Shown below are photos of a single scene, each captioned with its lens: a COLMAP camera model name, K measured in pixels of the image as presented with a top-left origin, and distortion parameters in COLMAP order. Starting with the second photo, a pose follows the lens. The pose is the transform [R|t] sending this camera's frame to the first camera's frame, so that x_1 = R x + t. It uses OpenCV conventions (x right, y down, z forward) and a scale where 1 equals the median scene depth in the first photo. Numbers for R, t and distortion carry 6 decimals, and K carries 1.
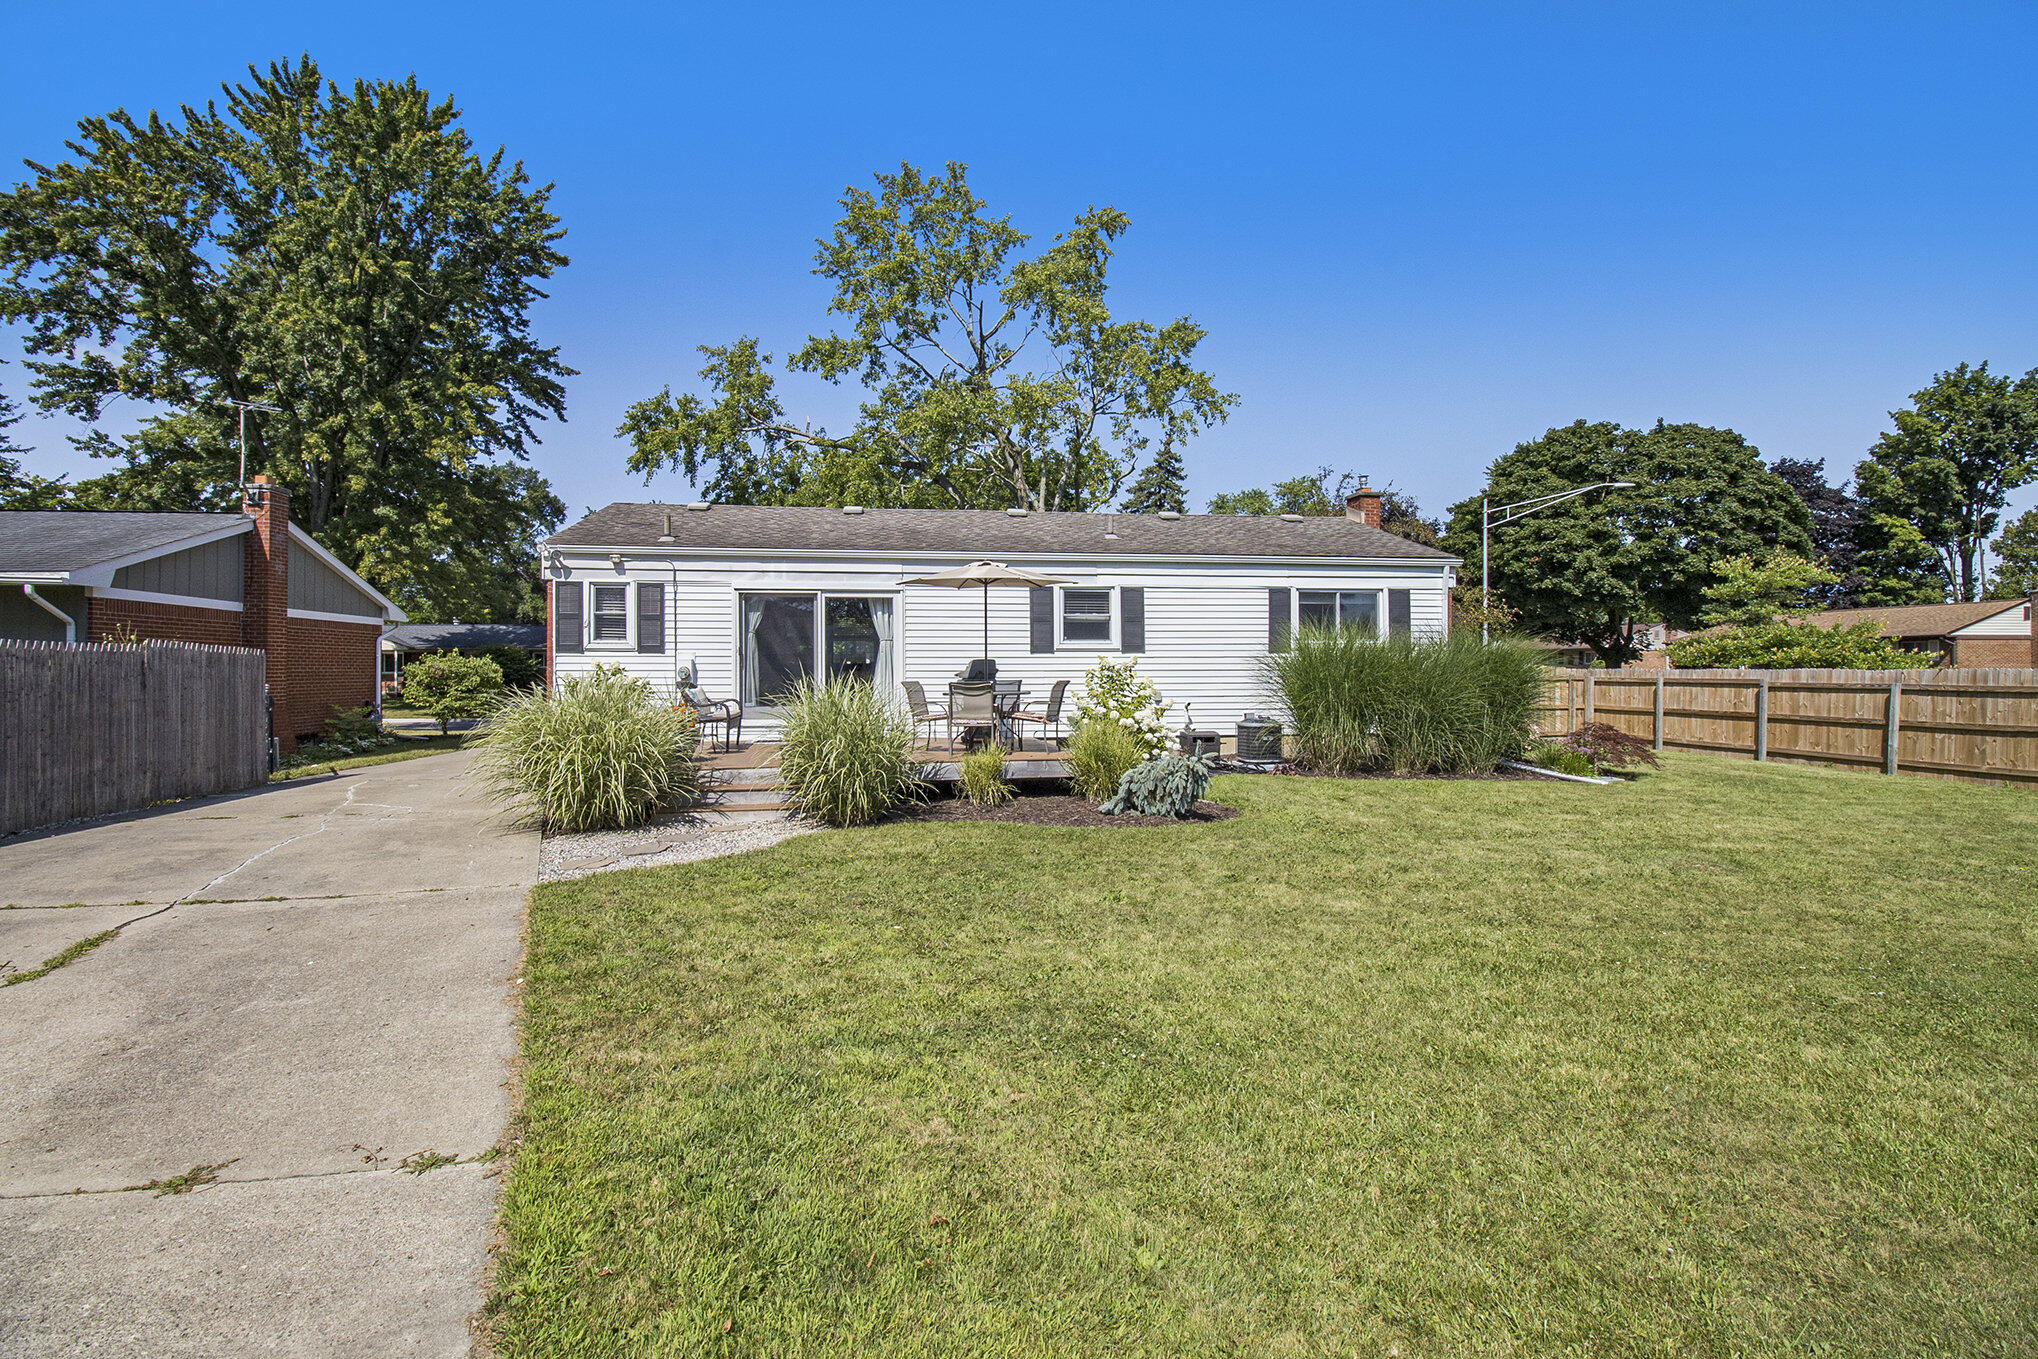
lens RADIAL K [[962.1, 0, 1019.0], [0, 962.1, 679.5], [0, 0, 1]] dist [0.001719, -0.014002]
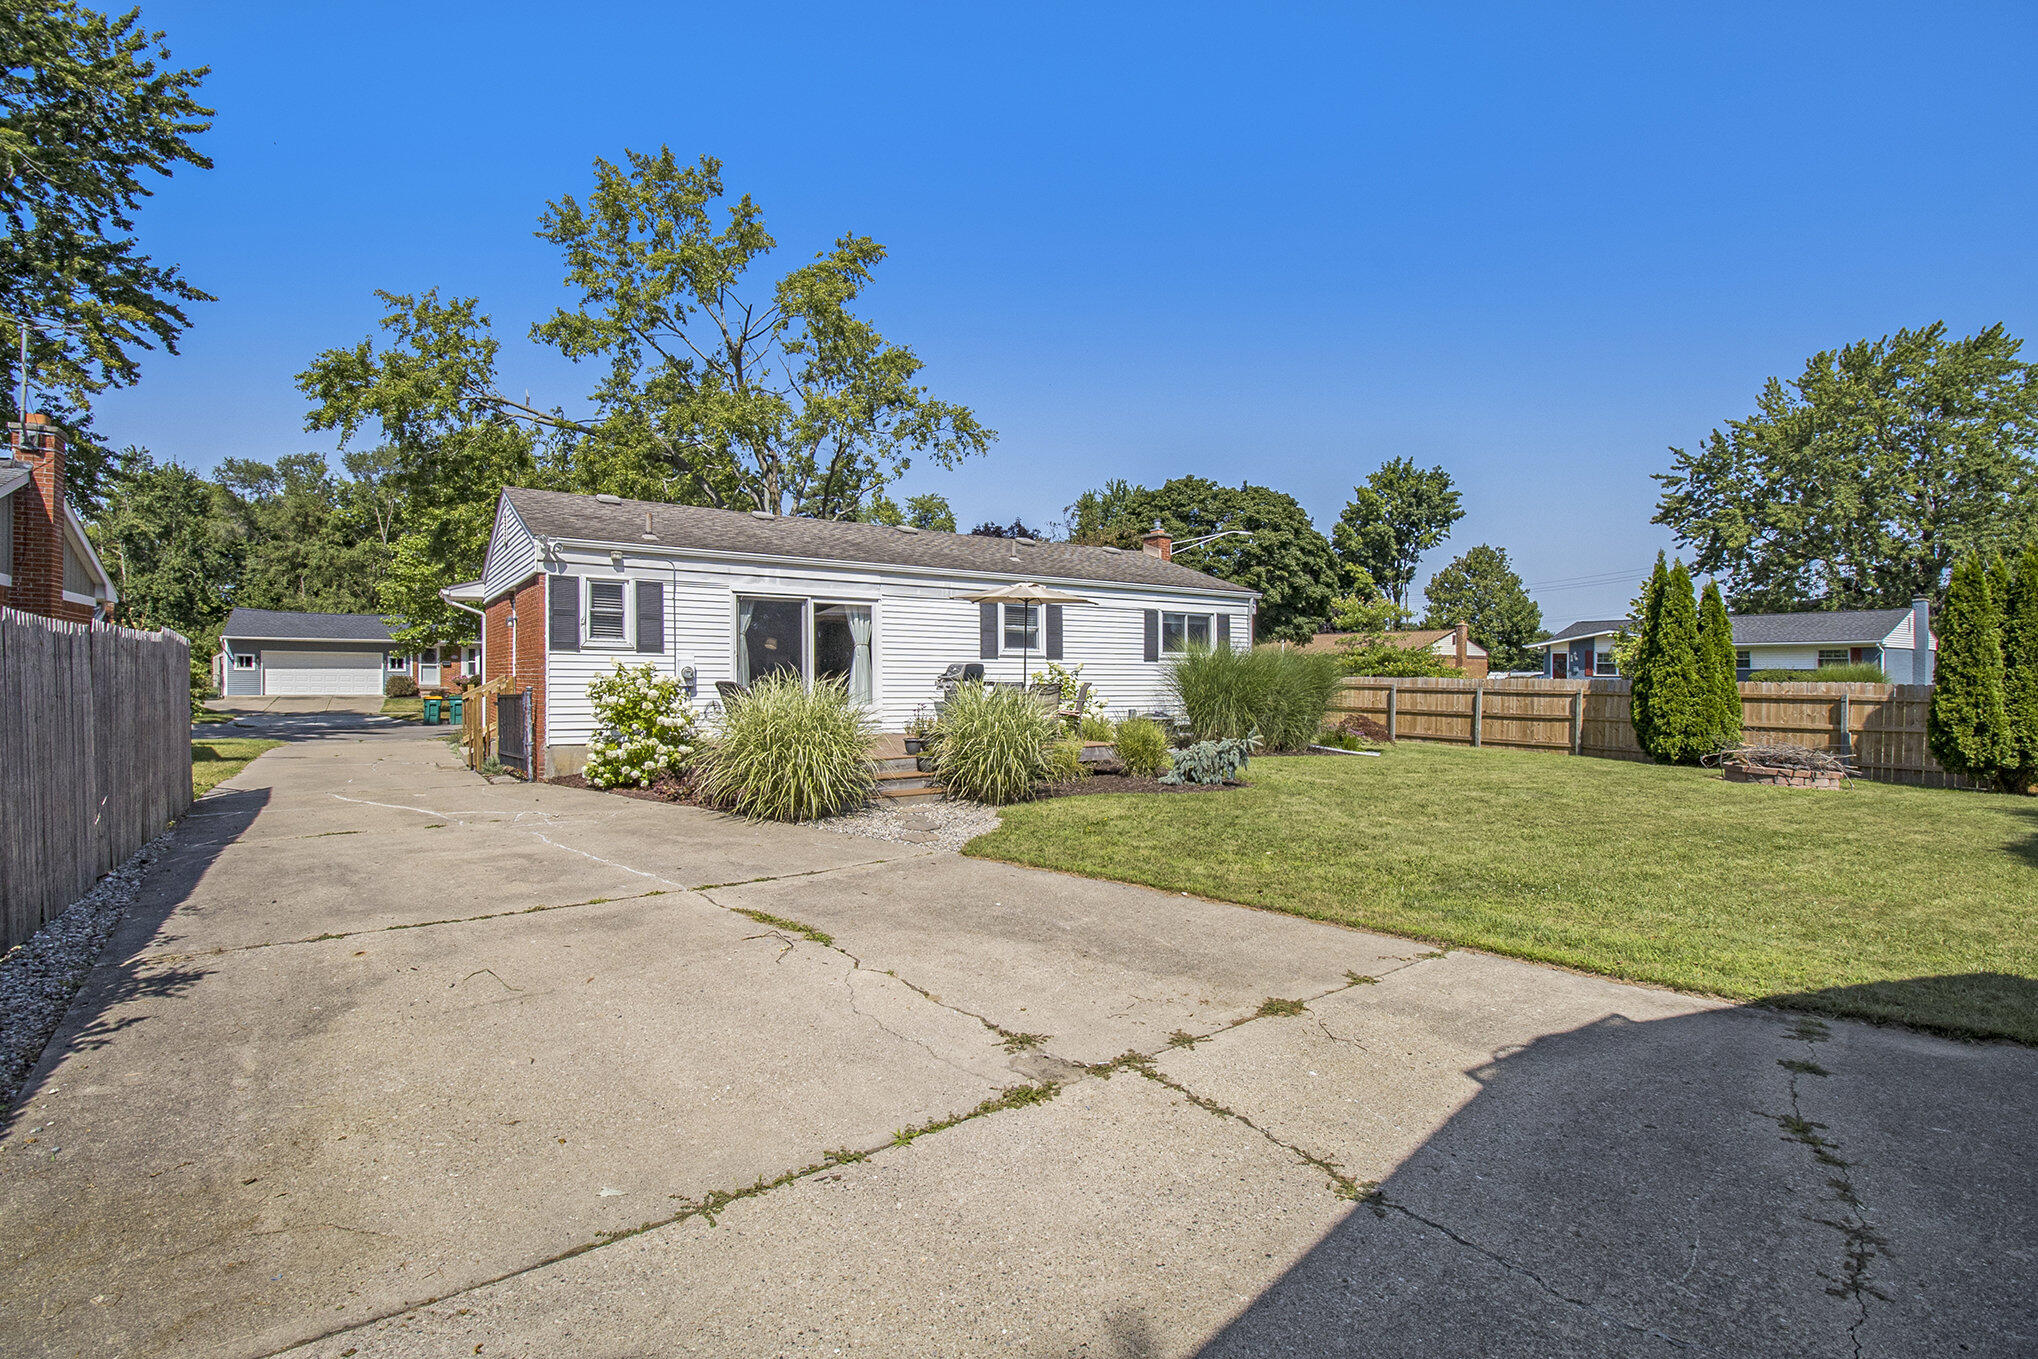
lens RADIAL K [[962.1, 0, 1019.0], [0, 962.1, 679.5], [0, 0, 1]] dist [0.001719, -0.014002]
pose [[0.896642, 0.007711, 0.442689, -0.359368], [-0.006859, 0.999970, -0.003526, 0.000988], [-0.442703, 0.000125, 0.896668, -0.042816]]
